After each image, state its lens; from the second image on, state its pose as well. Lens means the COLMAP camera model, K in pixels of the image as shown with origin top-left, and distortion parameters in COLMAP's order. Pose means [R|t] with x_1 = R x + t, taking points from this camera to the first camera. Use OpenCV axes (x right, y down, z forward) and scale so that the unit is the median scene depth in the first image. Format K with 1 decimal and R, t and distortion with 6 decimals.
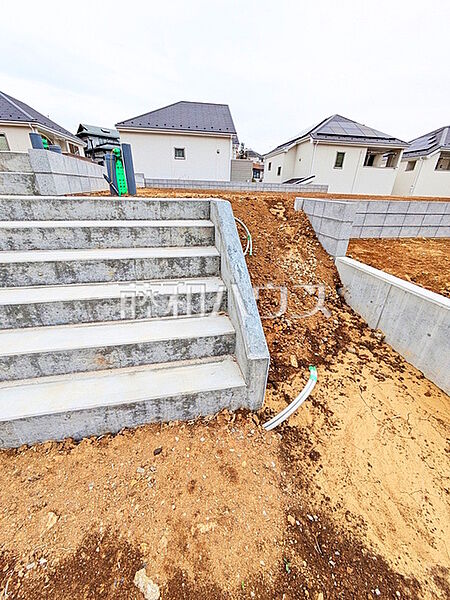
lens RADIAL K [[237.0, 0, 227.1], [0, 237.0, 299.8], [0, 0, 1]] dist [0.001216, 0.000391]
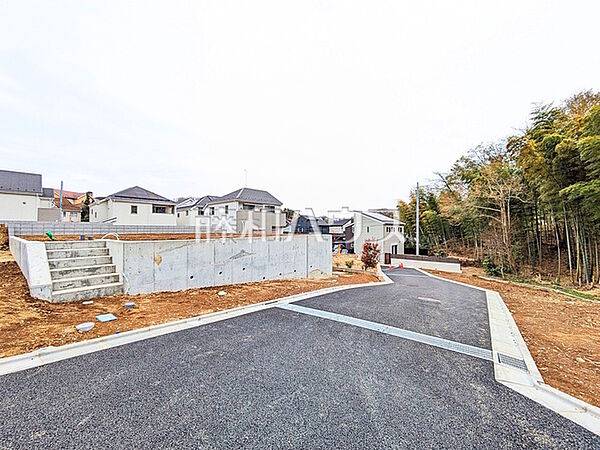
lens RADIAL K [[237.0, 0, 299.7], [0, 237.0, 225.6], [0, 0, 1]] dist [0.001216, 0.000391]
pose [[0.766720, -0.021782, 0.641612, 0.279490], [0.298049, 0.897265, -0.325704, 0.404623], [-0.568601, 0.440956, 0.694443, -0.774937]]
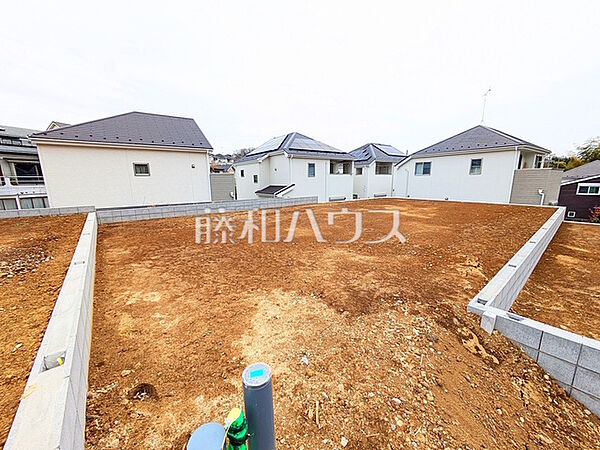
lens RADIAL K [[237.0, 0, 298.4], [0, 237.0, 224.6], [0, 0, 1]] dist [0.001216, 0.000391]
pose [[0.887907, -0.126126, 0.442396, -0.094109], [0.231472, 0.953562, -0.192716, -0.144257], [-0.397546, 0.273516, 0.875869, 0.126475]]
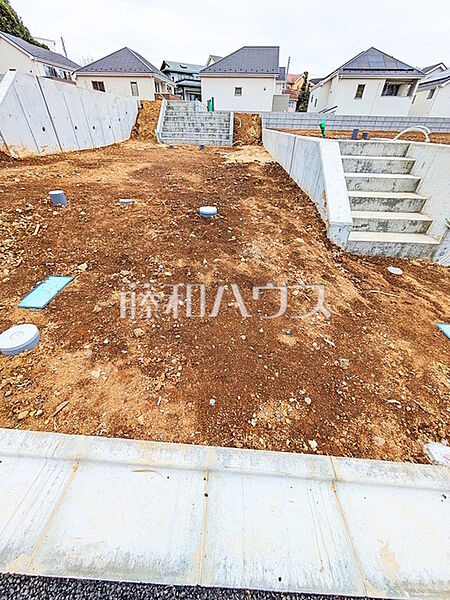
lens RADIAL K [[237.0, 0, 224.8], [0, 237.0, 300.9], [0, 0, 1]] dist [0.001216, 0.000391]
pose [[0.967392, 0.144205, -0.208224, 0.188663], [-0.101115, 0.973627, 0.204512, 0.319108], [0.232224, -0.176789, 0.956461, -0.586194]]
